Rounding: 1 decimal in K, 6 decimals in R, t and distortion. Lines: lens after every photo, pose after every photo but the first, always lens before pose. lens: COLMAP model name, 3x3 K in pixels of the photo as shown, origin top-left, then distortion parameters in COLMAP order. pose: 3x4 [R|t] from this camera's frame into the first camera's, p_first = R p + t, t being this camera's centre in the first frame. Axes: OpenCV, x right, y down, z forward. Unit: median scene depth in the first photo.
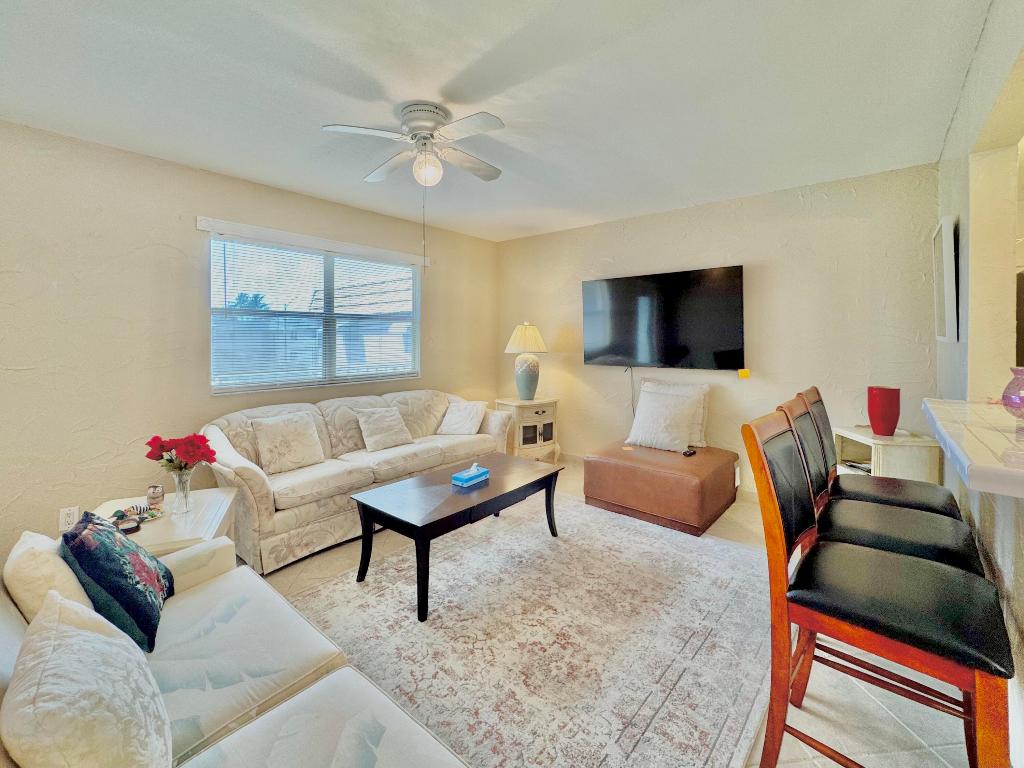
lens RADIAL K [[442.6, 0, 504.0], [0, 442.6, 340.3], [0, 0, 1]] dist [0.000011, 0.000251]
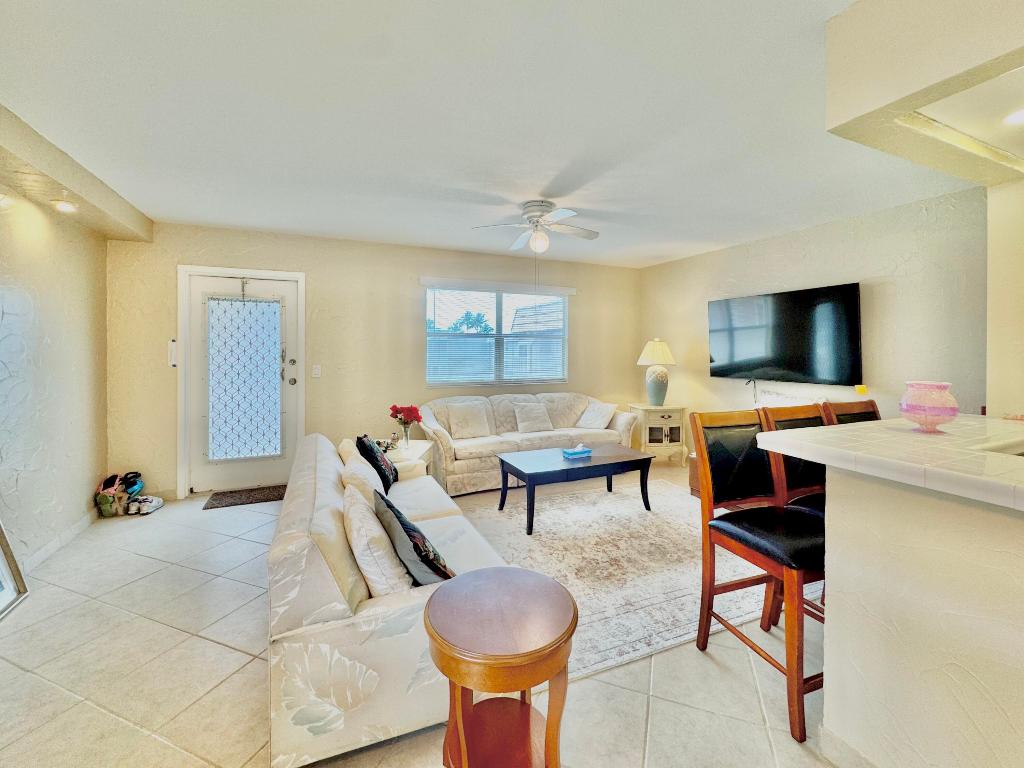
lens RADIAL K [[428.0, 0, 504.8], [0, 428.0, 347.7], [0, 0, 1]] dist [-0.003063, -0.000519]
pose [[0.900100, 0.001594, -0.435680, 0.323169], [-0.005618, 0.999953, -0.007946, -0.010363], [0.435647, 0.009600, 0.900066, -0.326969]]
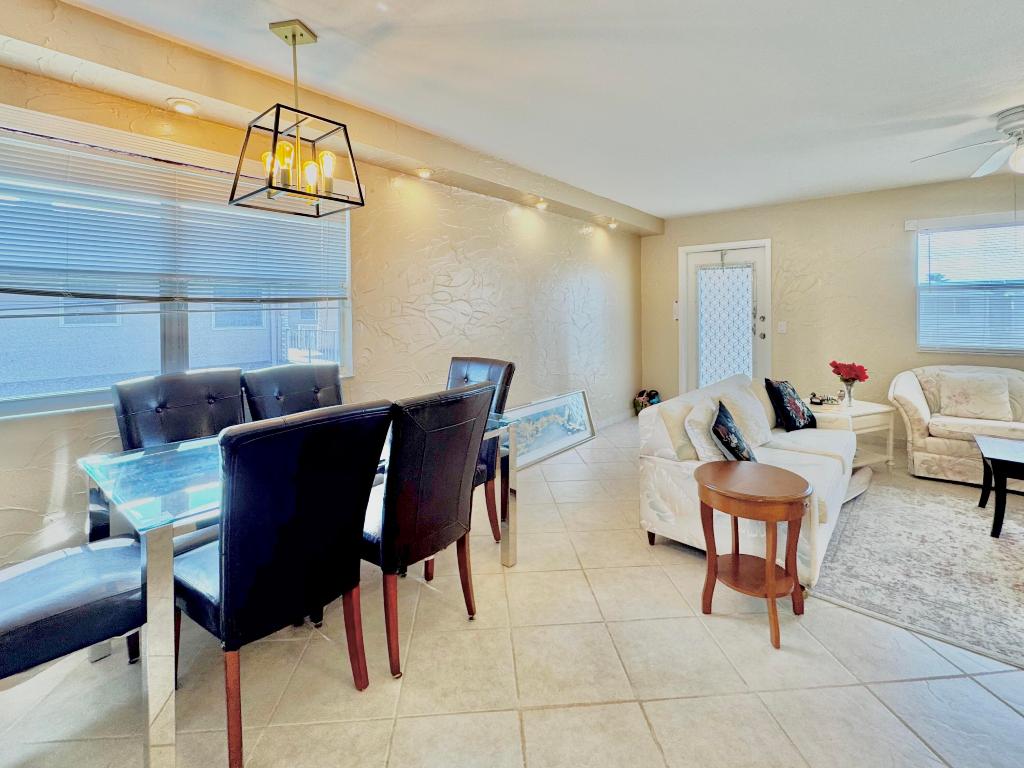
lens RADIAL K [[460.8, 0, 521.7], [0, 460.8, 315.3], [0, 0, 1]] dist [-0.002643, -0.000225]
pose [[0.012019, 0.008635, -0.999890, 0.877864], [-0.003074, 0.999958, 0.008598, 0.008034], [0.999923, 0.002970, 0.012045, -0.269542]]
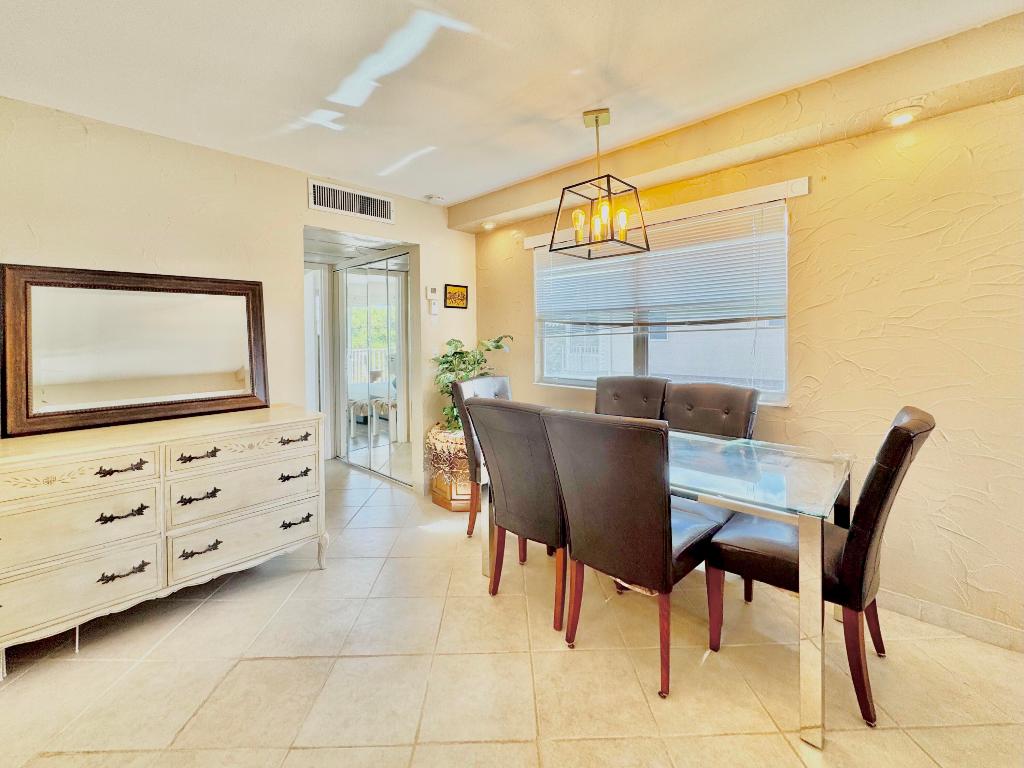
lens RADIAL K [[442.6, 0, 504.0], [0, 442.6, 340.3], [0, 0, 1]] dist [0.000011, 0.000251]
pose [[-0.997881, 0.010197, 0.064255, 0.283751], [0.011541, 0.999722, 0.020579, 0.001927], [-0.064027, 0.021277, -0.997721, 0.295514]]
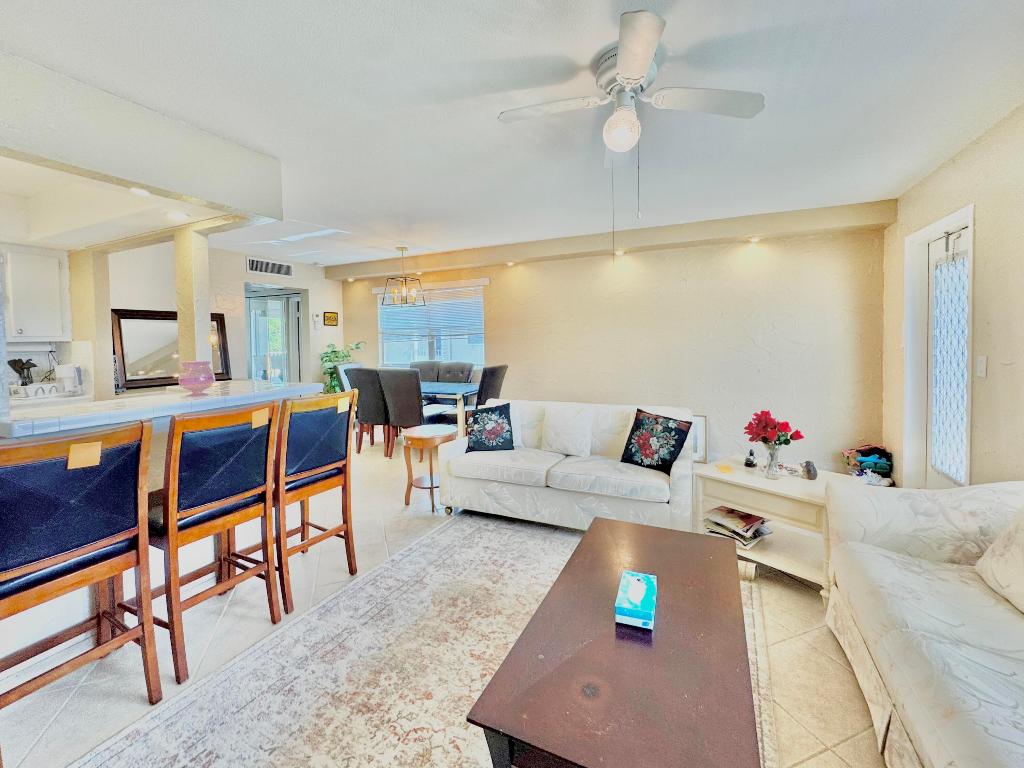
lens RADIAL K [[432.3, 0, 514.4], [0, 432.3, 355.5], [0, 0, 1]] dist [-0.002443, -0.000927]
pose [[-0.960462, 0.024728, -0.277309, 0.216950], [0.012020, 0.998802, 0.047432, -0.011351], [0.278150, 0.042224, -0.959609, 1.532450]]
